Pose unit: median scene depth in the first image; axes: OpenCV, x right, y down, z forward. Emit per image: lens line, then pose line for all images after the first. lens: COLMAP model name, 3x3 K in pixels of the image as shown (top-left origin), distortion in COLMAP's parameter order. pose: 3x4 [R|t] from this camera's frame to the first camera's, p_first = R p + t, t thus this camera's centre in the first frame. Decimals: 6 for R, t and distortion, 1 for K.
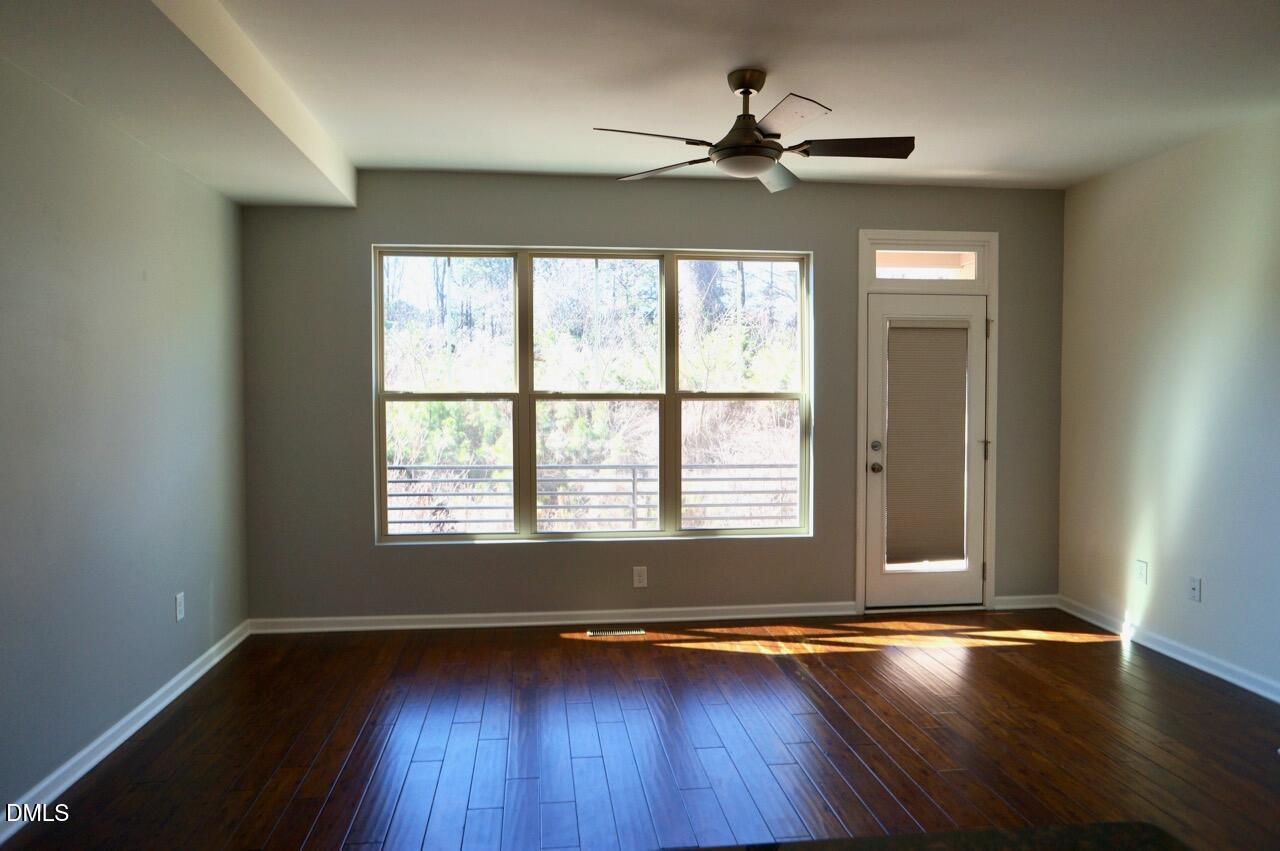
lens RADIAL K [[867.2, 0, 633.4], [0, 867.2, 424.3], [0, 0, 1]] dist [-0.066329, 0.089146]
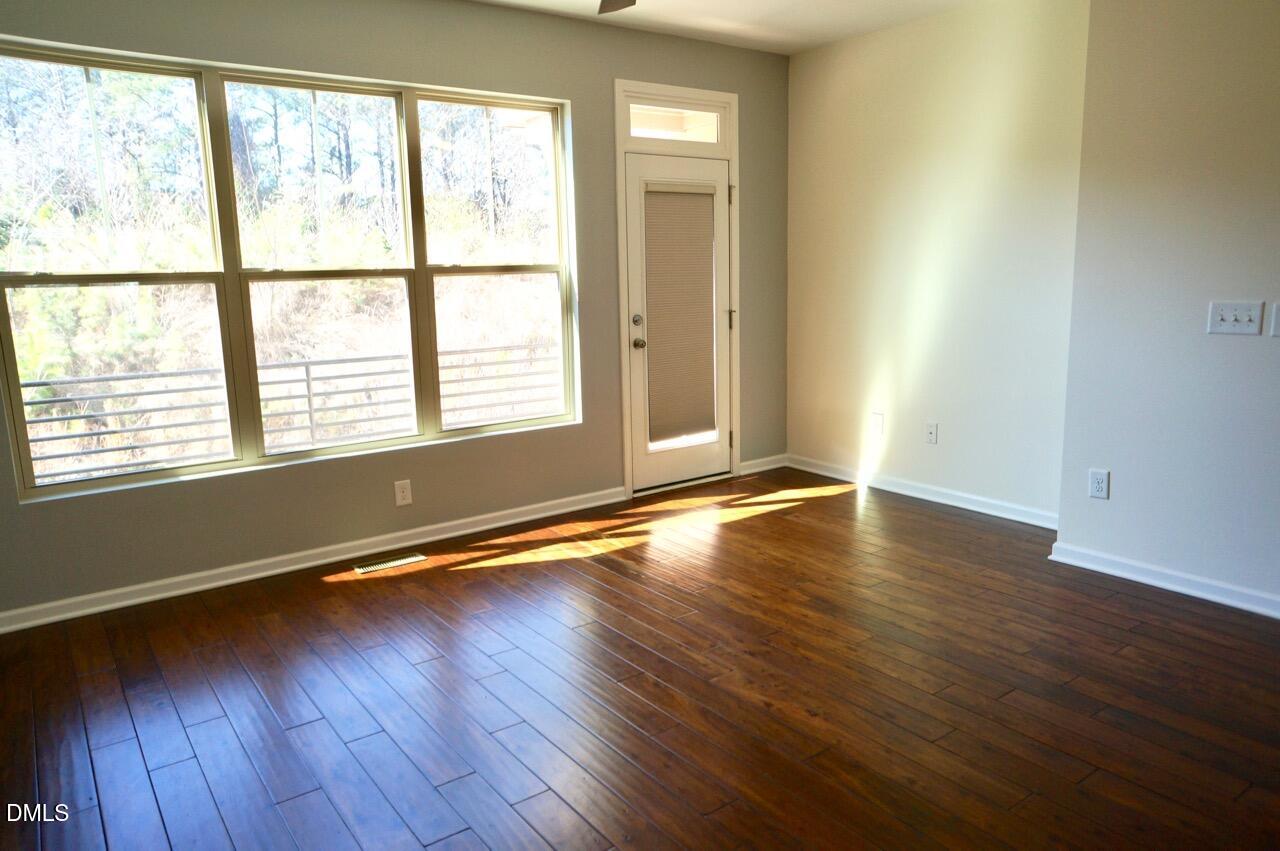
lens RADIAL K [[867.2, 0, 633.4], [0, 867.2, 424.3], [0, 0, 1]] dist [-0.066329, 0.089146]
pose [[0.868992, -0.106307, 0.483271, -0.189747], [0.041958, 0.988963, 0.142099, 0.002918], [-0.493043, -0.103206, 0.863861, 0.179723]]
